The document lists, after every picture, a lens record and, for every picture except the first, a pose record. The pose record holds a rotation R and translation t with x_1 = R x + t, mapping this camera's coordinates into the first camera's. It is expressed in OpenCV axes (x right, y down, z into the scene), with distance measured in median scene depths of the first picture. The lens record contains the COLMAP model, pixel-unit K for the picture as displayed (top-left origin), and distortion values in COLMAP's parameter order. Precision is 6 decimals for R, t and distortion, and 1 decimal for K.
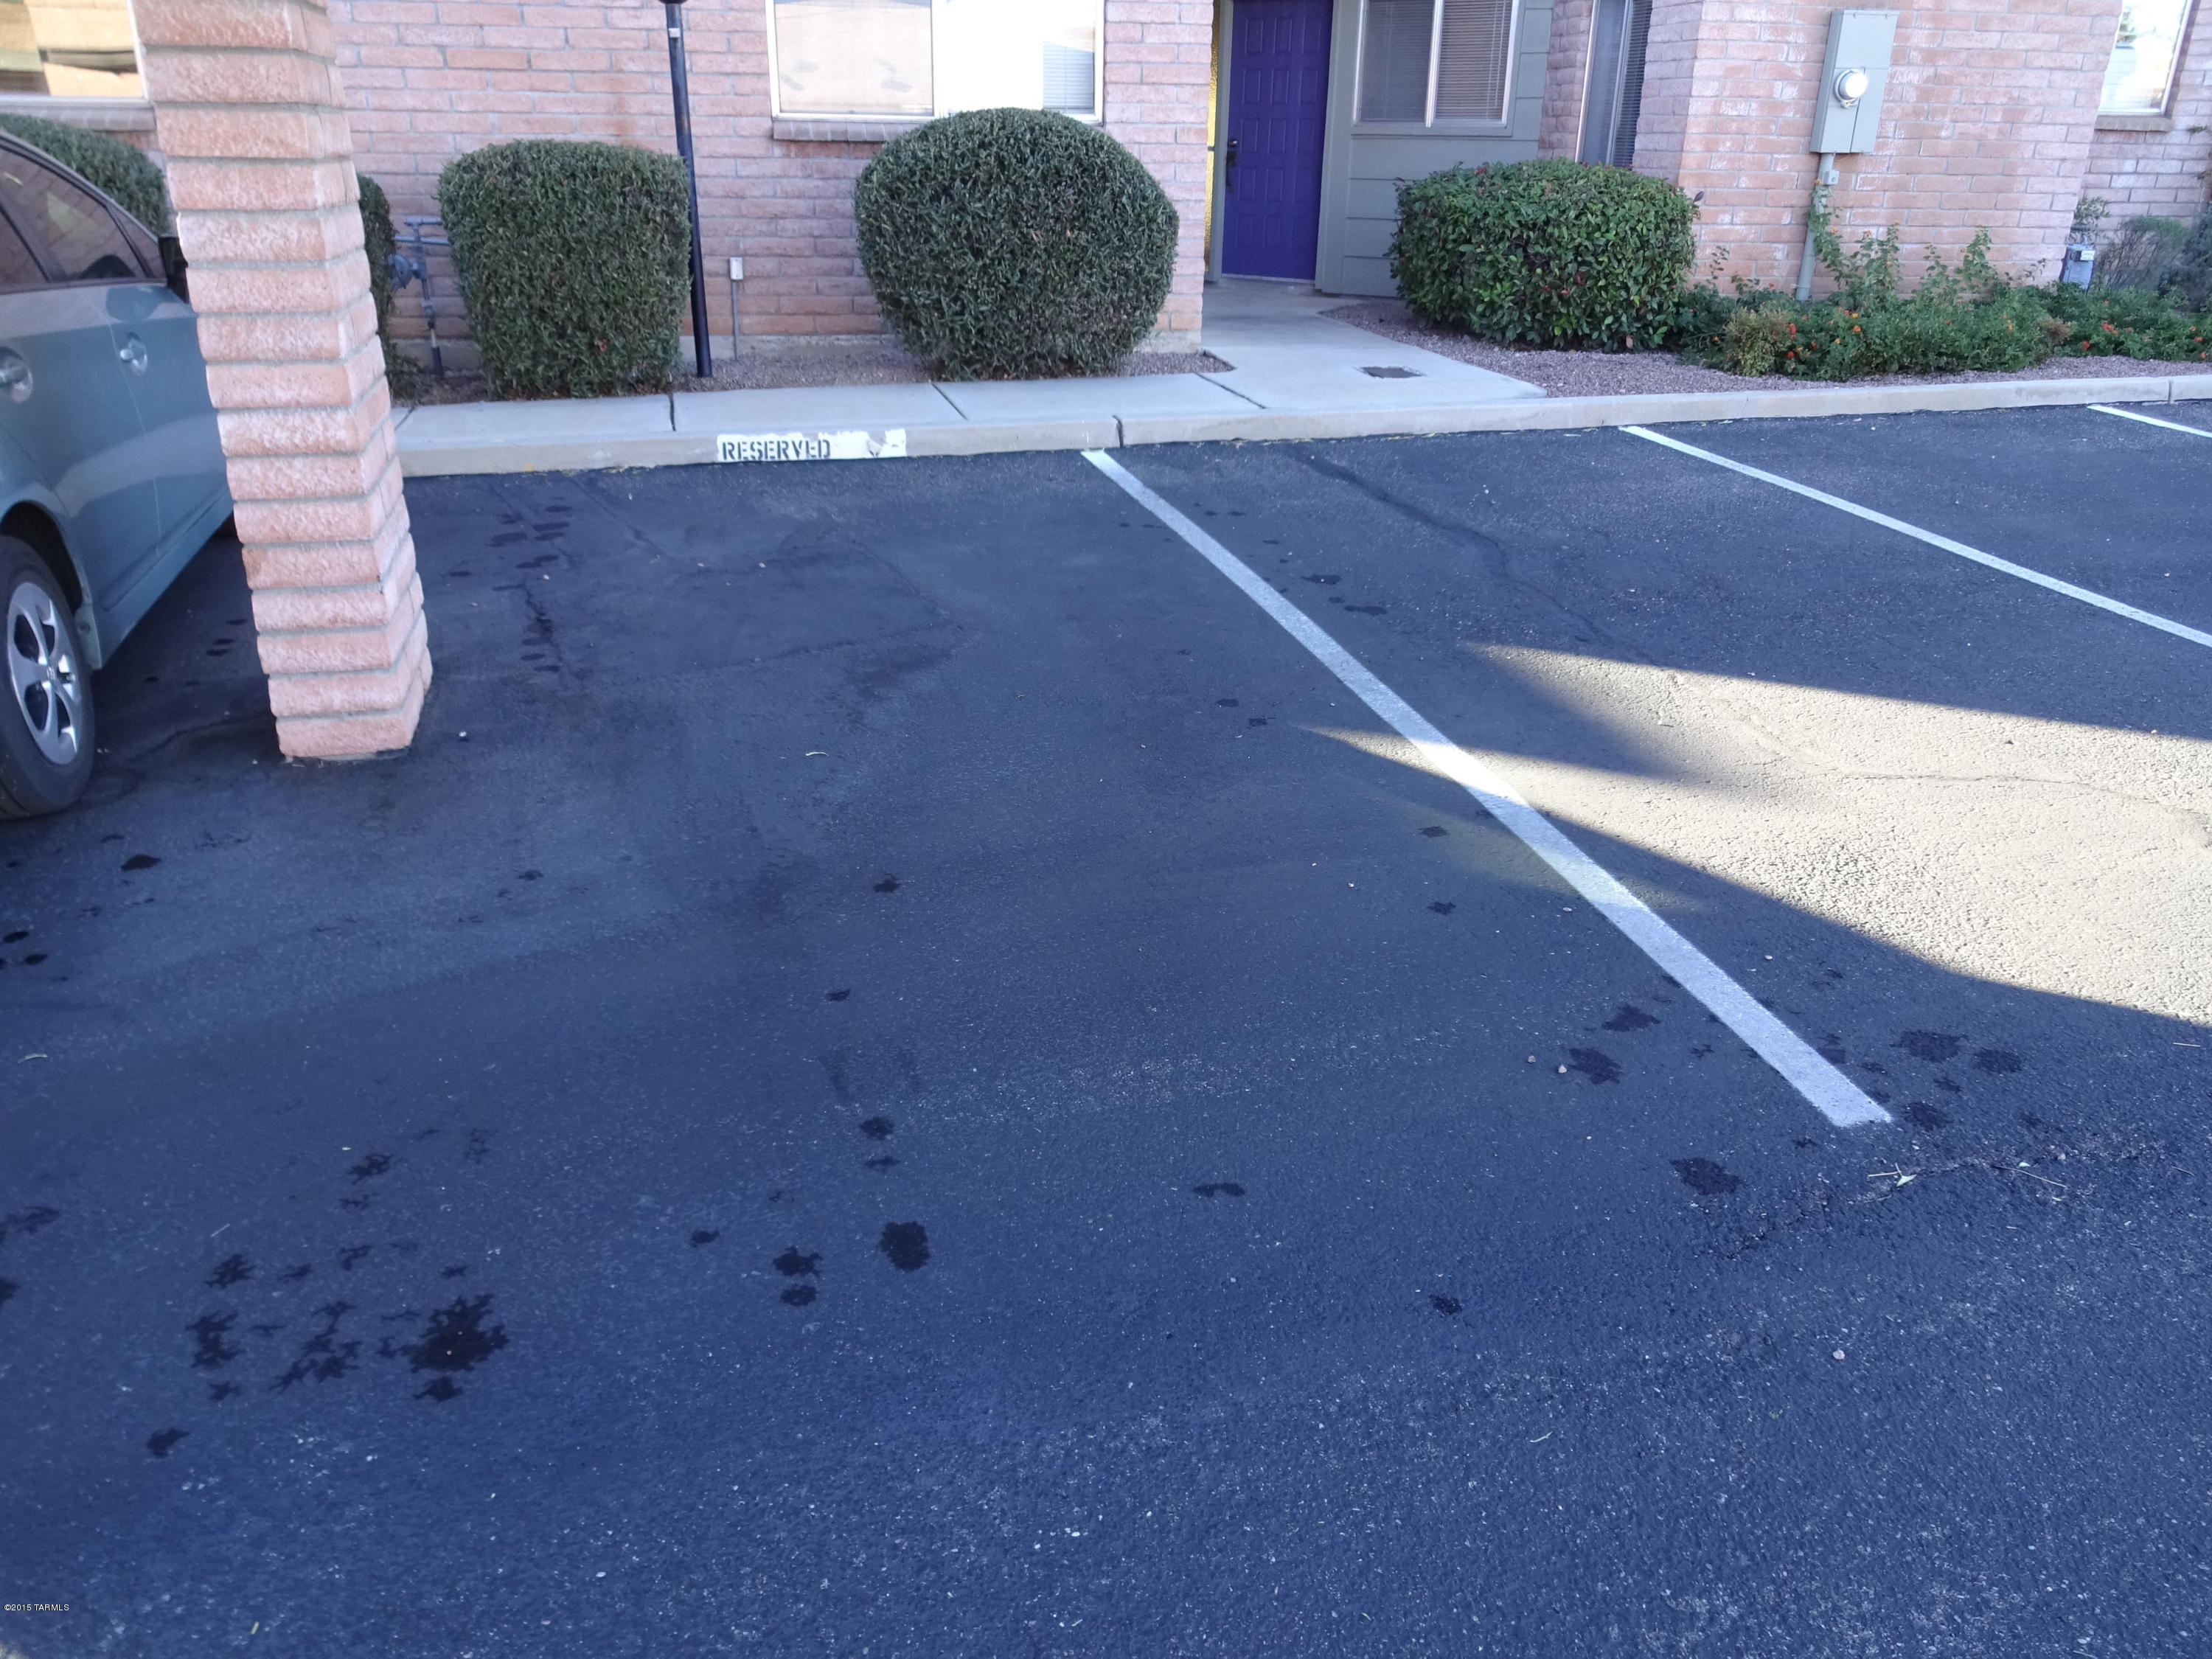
lens RADIAL K [[1651.1, 0, 1106.0], [0, 1651.1, 829.5], [0, 0, 1]] dist [-0.003022, 0.007385]
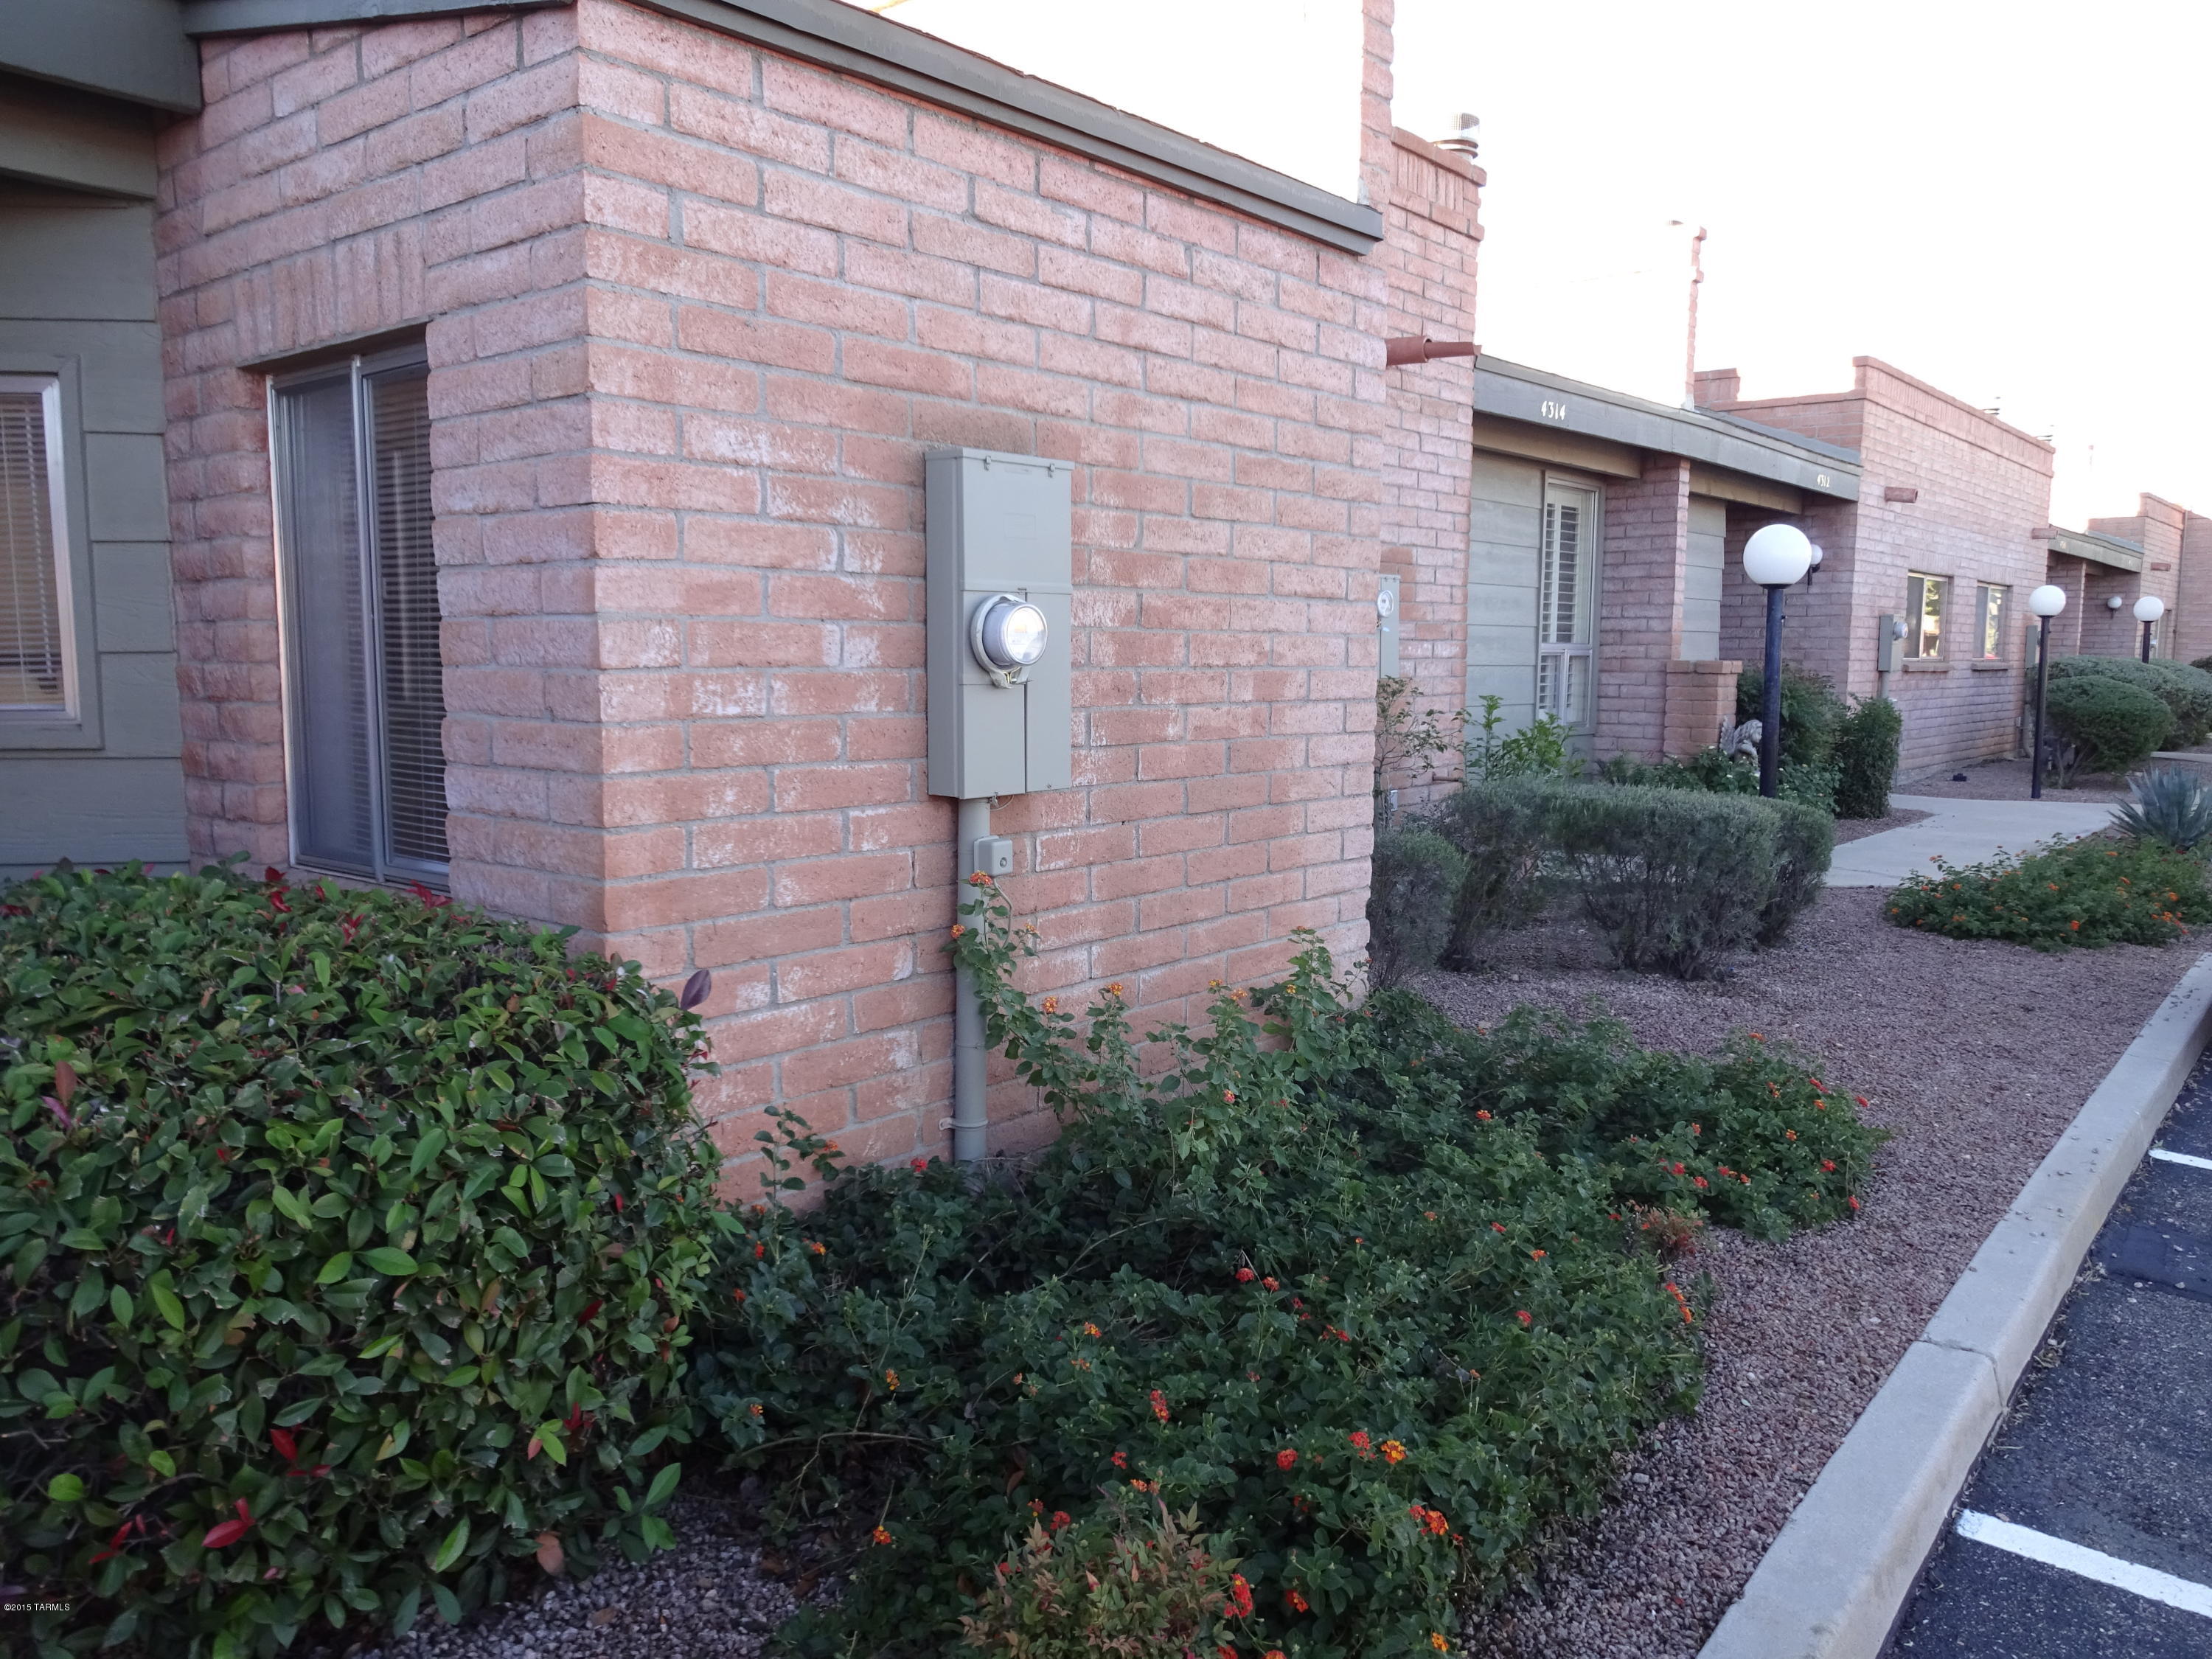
lens RADIAL K [[1617.0, 0, 1102.0], [0, 1617.0, 827.1], [0, 0, 1]] dist [-0.009060, -0.005146]
pose [[0.786785, -0.079622, 0.612070, 0.233651], [0.245737, 0.950072, -0.192290, -0.326015], [-0.566200, 0.301700, 0.767069, 0.703899]]
